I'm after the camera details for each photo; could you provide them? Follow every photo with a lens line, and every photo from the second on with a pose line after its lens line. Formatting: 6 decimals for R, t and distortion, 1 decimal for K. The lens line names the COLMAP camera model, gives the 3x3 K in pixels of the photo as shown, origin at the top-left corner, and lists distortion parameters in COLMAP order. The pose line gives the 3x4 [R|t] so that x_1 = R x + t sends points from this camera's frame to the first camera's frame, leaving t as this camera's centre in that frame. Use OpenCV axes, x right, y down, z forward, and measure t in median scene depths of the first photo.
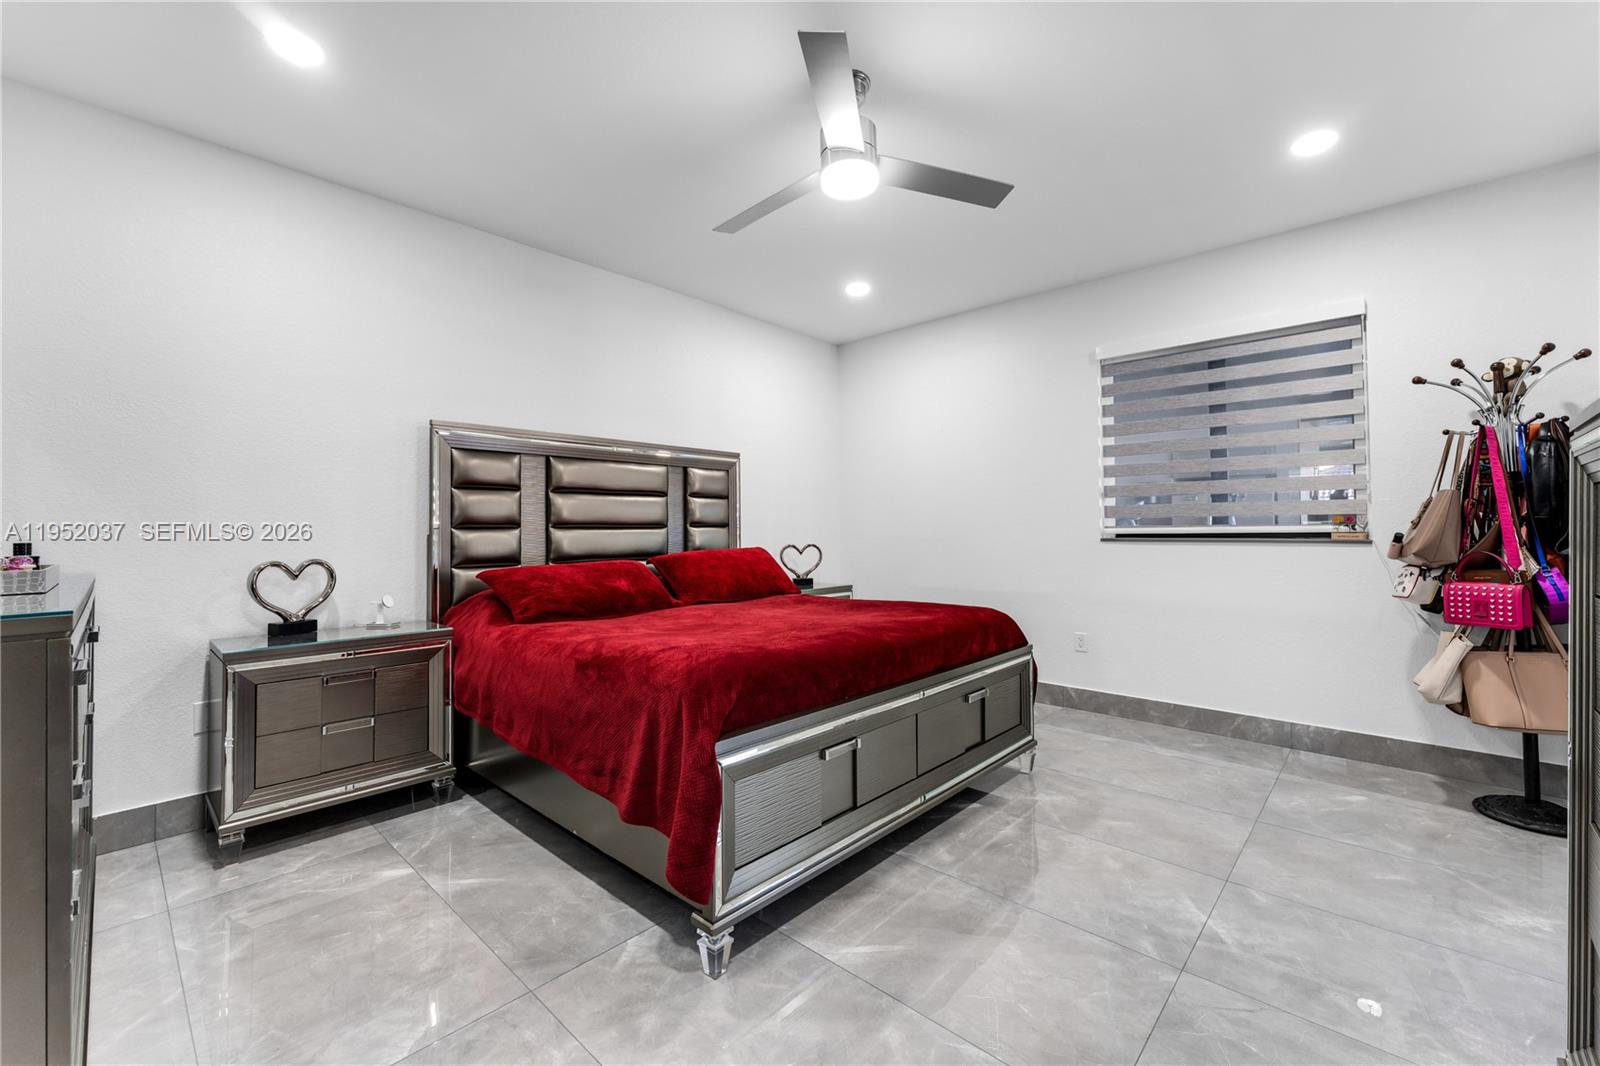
lens RADIAL K [[670.2, 0, 827.5], [0, 670.2, 513.6], [0, 0, 1]] dist [0.002817, 0.000245]
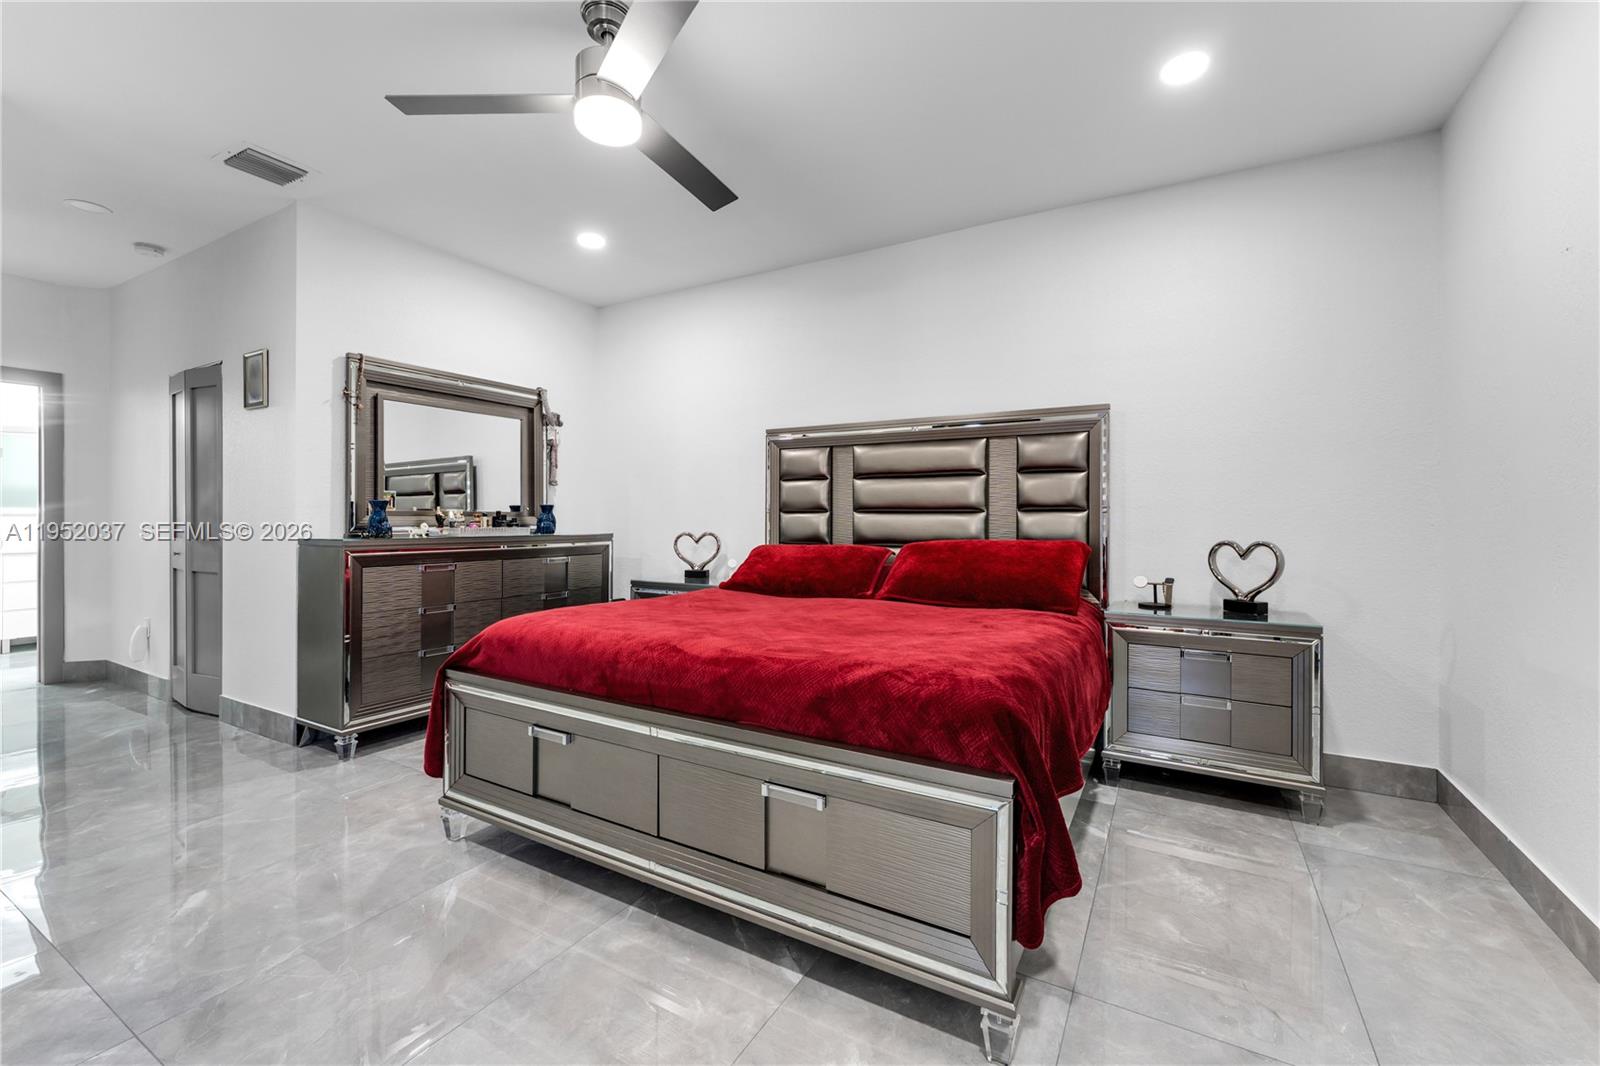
lens RADIAL K [[670.2, 0, 795.8], [0, 670.2, 527.4], [0, 0, 1]] dist [0.002817, 0.000245]
pose [[0.175384, 0.024430, -0.984197, 1.072409], [0.021986, 0.999346, 0.028724, 0.021775], [0.984255, -0.026676, 0.174732, 1.213193]]
